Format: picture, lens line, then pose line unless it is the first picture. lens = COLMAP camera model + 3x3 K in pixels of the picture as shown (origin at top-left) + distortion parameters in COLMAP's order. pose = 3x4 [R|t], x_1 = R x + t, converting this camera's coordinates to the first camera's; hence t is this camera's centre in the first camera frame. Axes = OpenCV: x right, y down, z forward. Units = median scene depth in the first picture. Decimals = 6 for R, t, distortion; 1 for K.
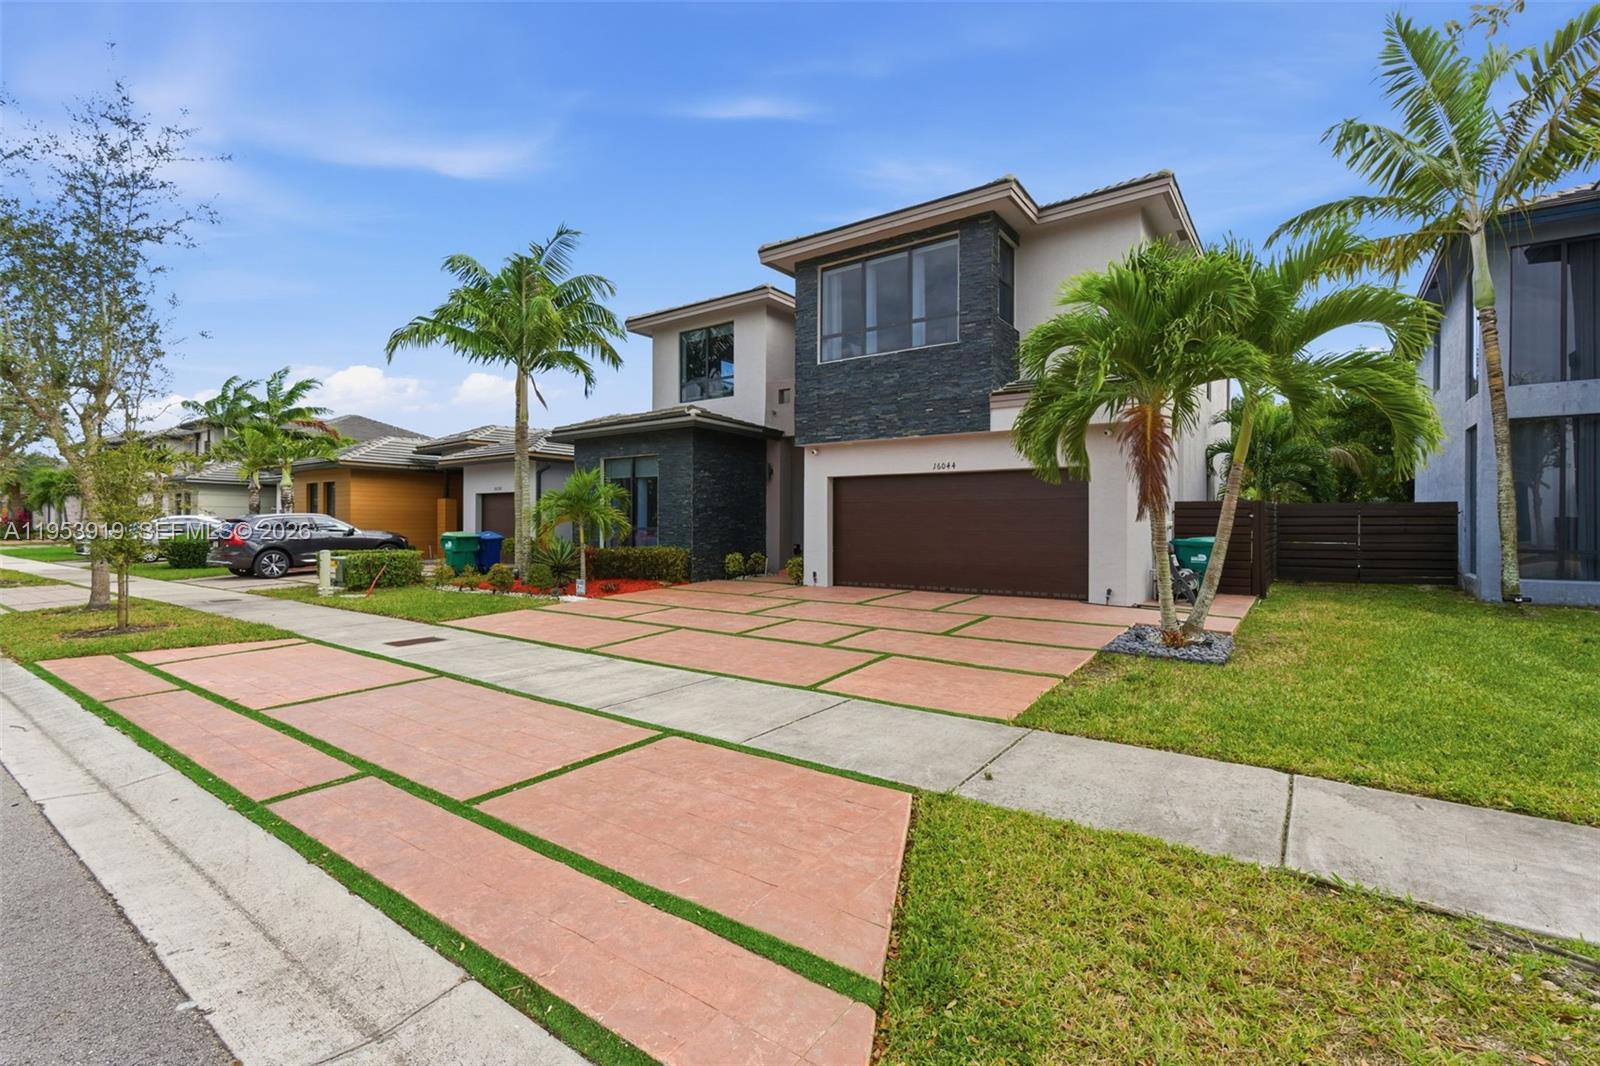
lens RADIAL K [[733.9, 0, 794.9], [0, 733.9, 531.7], [0, 0, 1]] dist [0.000002, 0.000810]
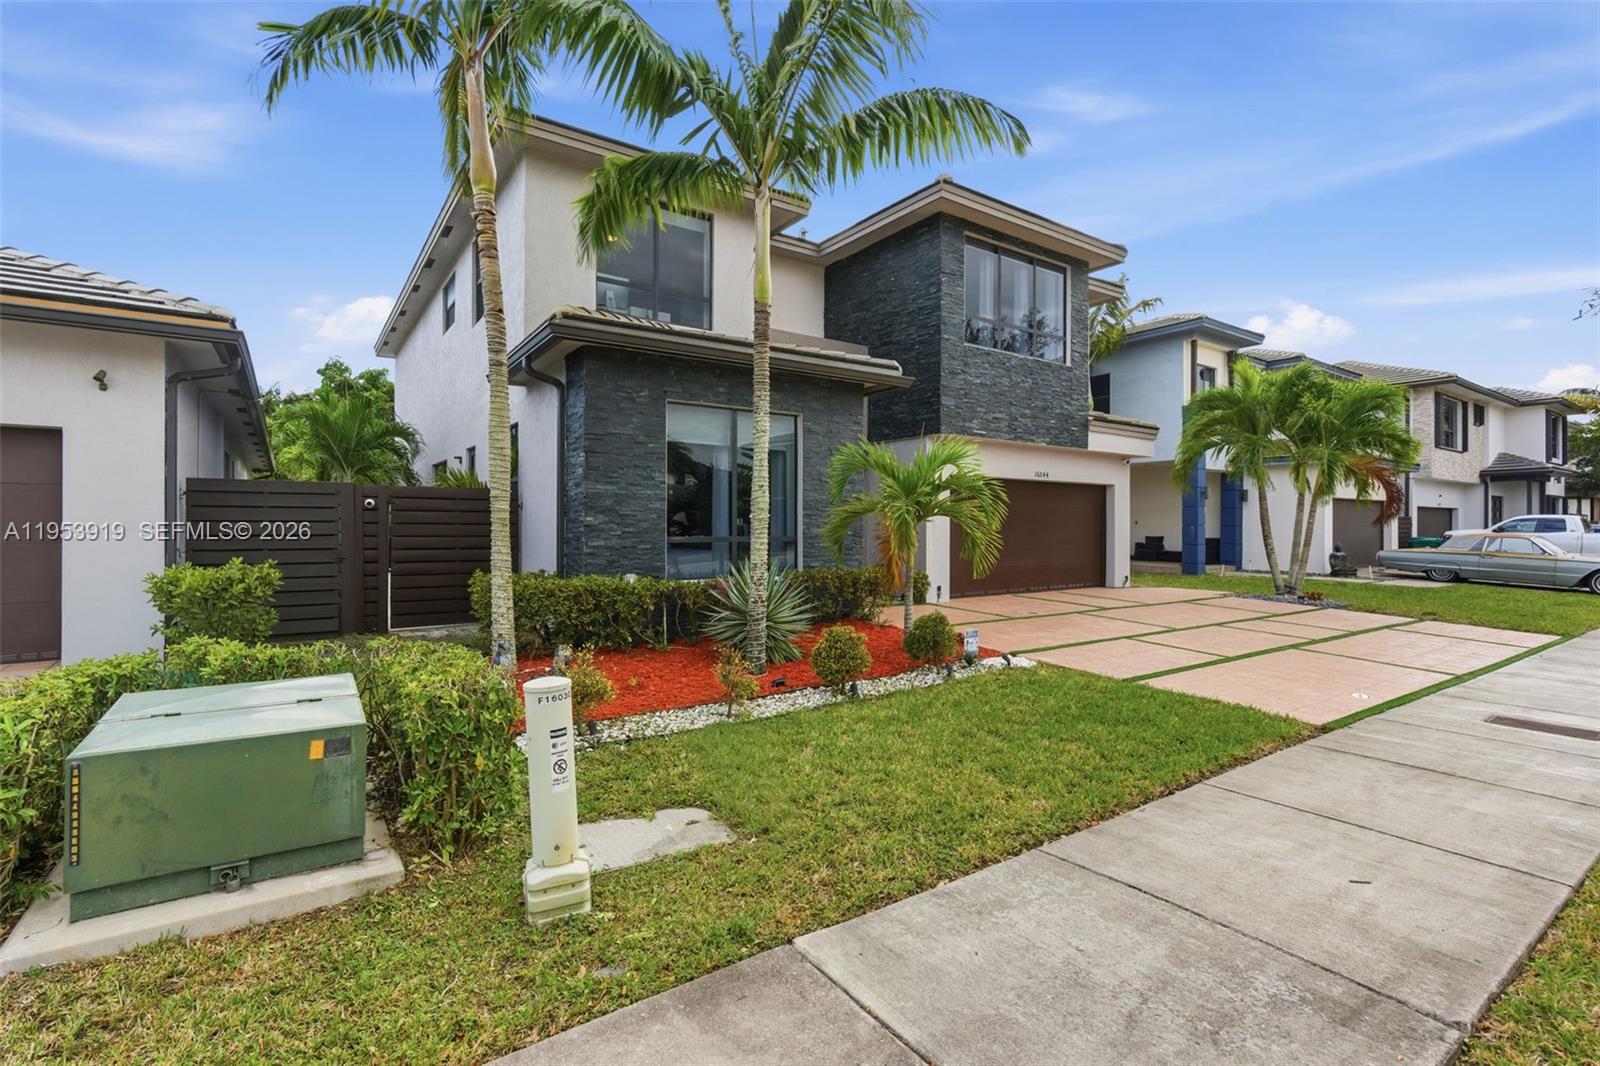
lens RADIAL K [[733.9, 0, 795.8], [0, 733.9, 521.2], [0, 0, 1]] dist [0.000002, 0.000810]
pose [[0.324447, -0.007429, 0.945875, -0.903005], [-0.004065, 0.999949, 0.009248, -0.029049], [-0.945895, -0.006845, 0.324401, 0.963878]]
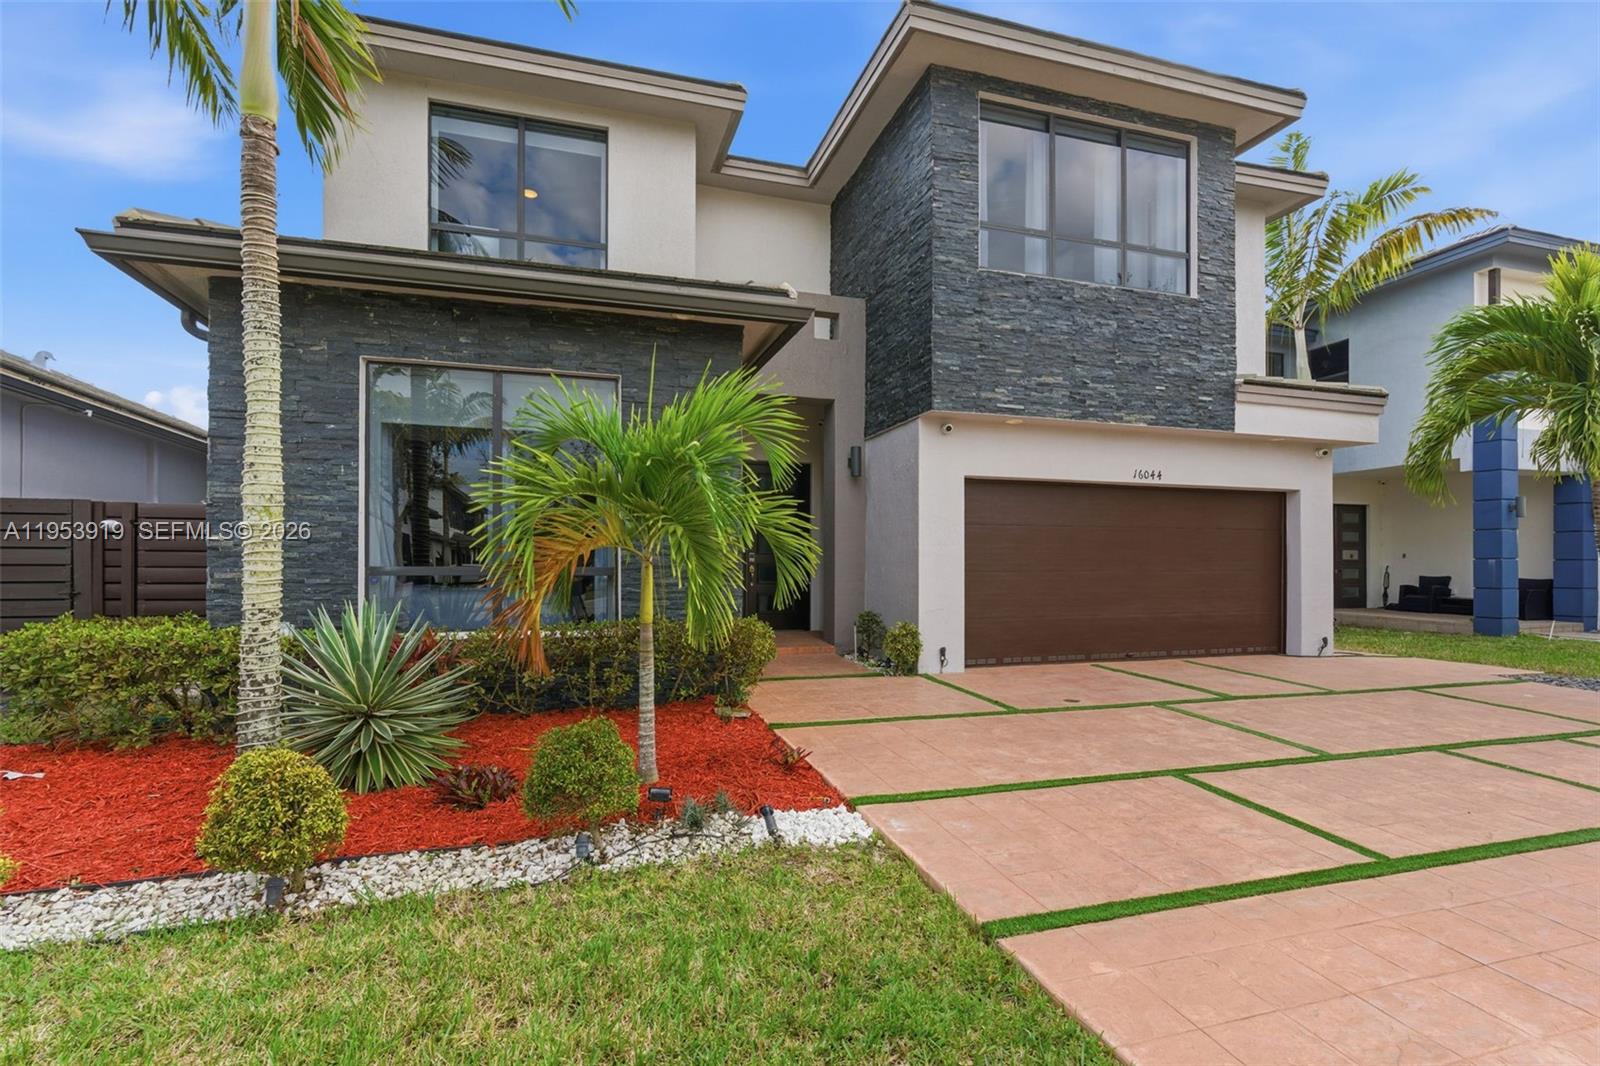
lens RADIAL K [[733.9, 0, 804.4], [0, 733.9, 555.2], [0, 0, 1]] dist [0.000002, 0.000810]
pose [[0.598460, -0.001121, 0.801152, -0.516008], [0.001139, 0.999999, 0.000548, -0.015290], [-0.801152, 0.000585, 0.598461, 0.825240]]
